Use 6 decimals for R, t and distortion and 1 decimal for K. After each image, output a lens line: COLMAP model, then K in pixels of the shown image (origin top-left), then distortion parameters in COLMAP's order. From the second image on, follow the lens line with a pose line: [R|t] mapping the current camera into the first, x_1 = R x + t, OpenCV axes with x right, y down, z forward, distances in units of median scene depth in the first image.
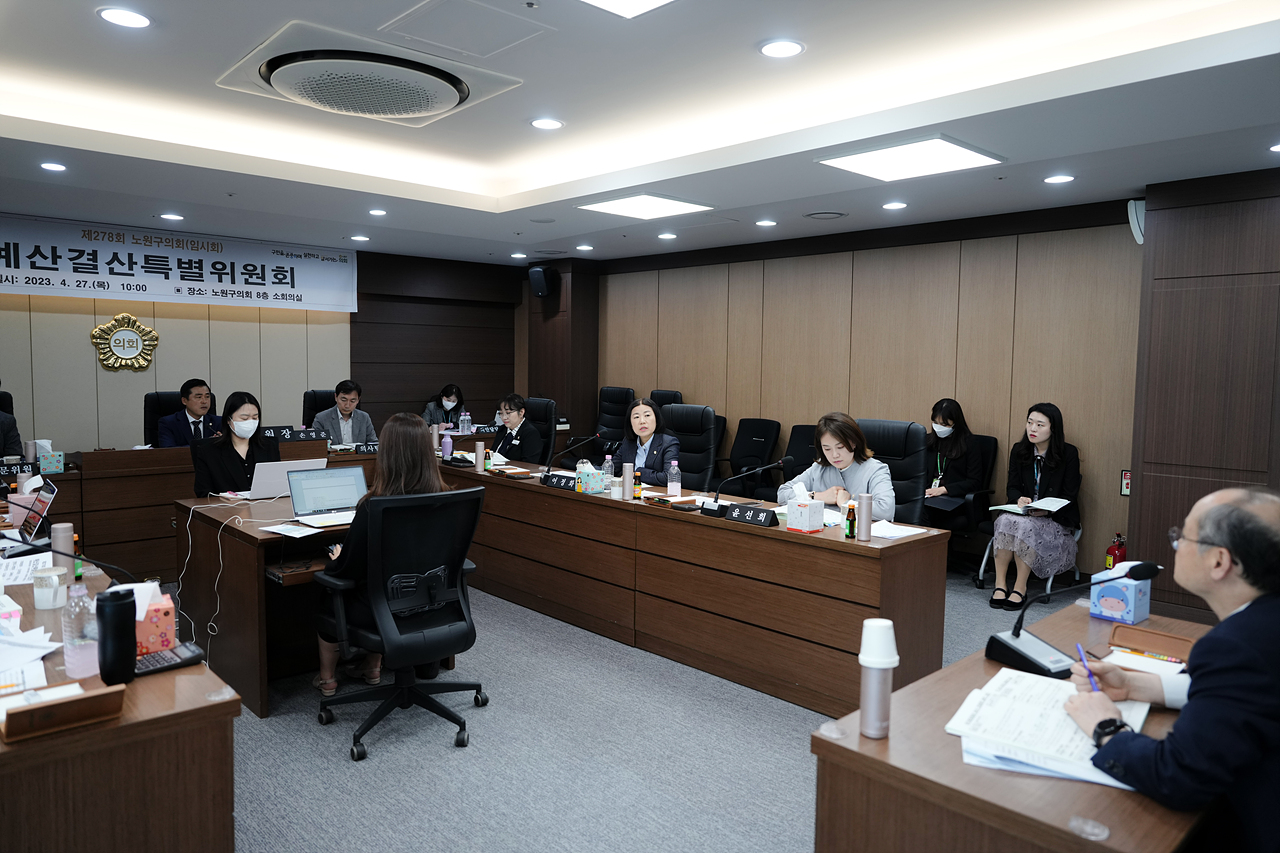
lens RADIAL K [[865.0, 0, 636.5], [0, 865.0, 426.0], [0, 0, 1]] dist [0.002215, 0.004047]
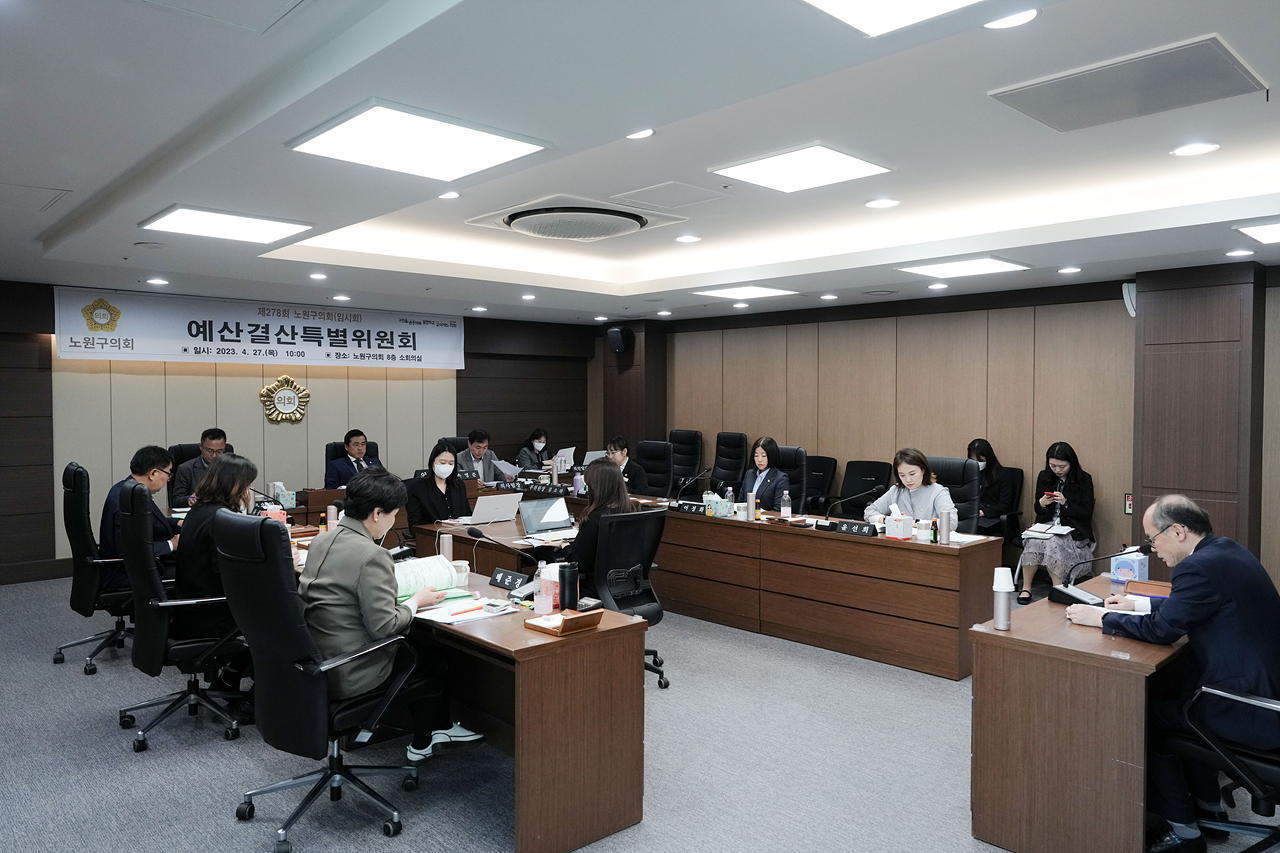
lens RADIAL K [[880.3, 0, 632.0], [0, 880.3, 426.8], [0, 0, 1]] dist [0.001486, 0.002969]
pose [[0.999883, -0.014378, 0.005298, -0.132166], [0.014580, 0.999081, -0.040310, -0.003928], [-0.004713, 0.040382, 0.999173, -0.228658]]
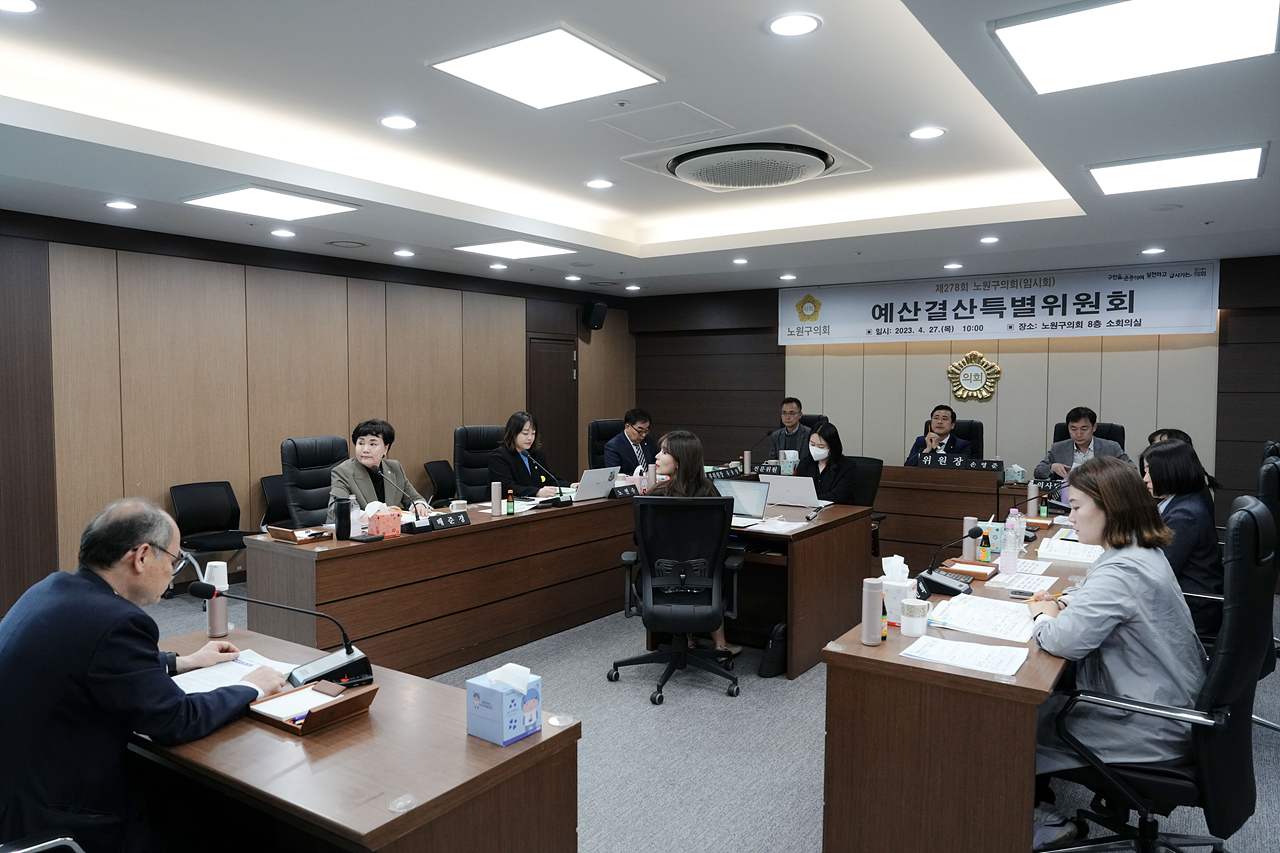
lens RADIAL K [[880.3, 0, 632.0], [0, 880.3, 426.8], [0, 0, 1]] dist [0.001486, 0.002969]
pose [[0.216890, 0.034608, -0.975582, 0.494081], [-0.065041, 0.997663, 0.020932, -0.027188], [0.974027, 0.058913, 0.218634, 0.337641]]
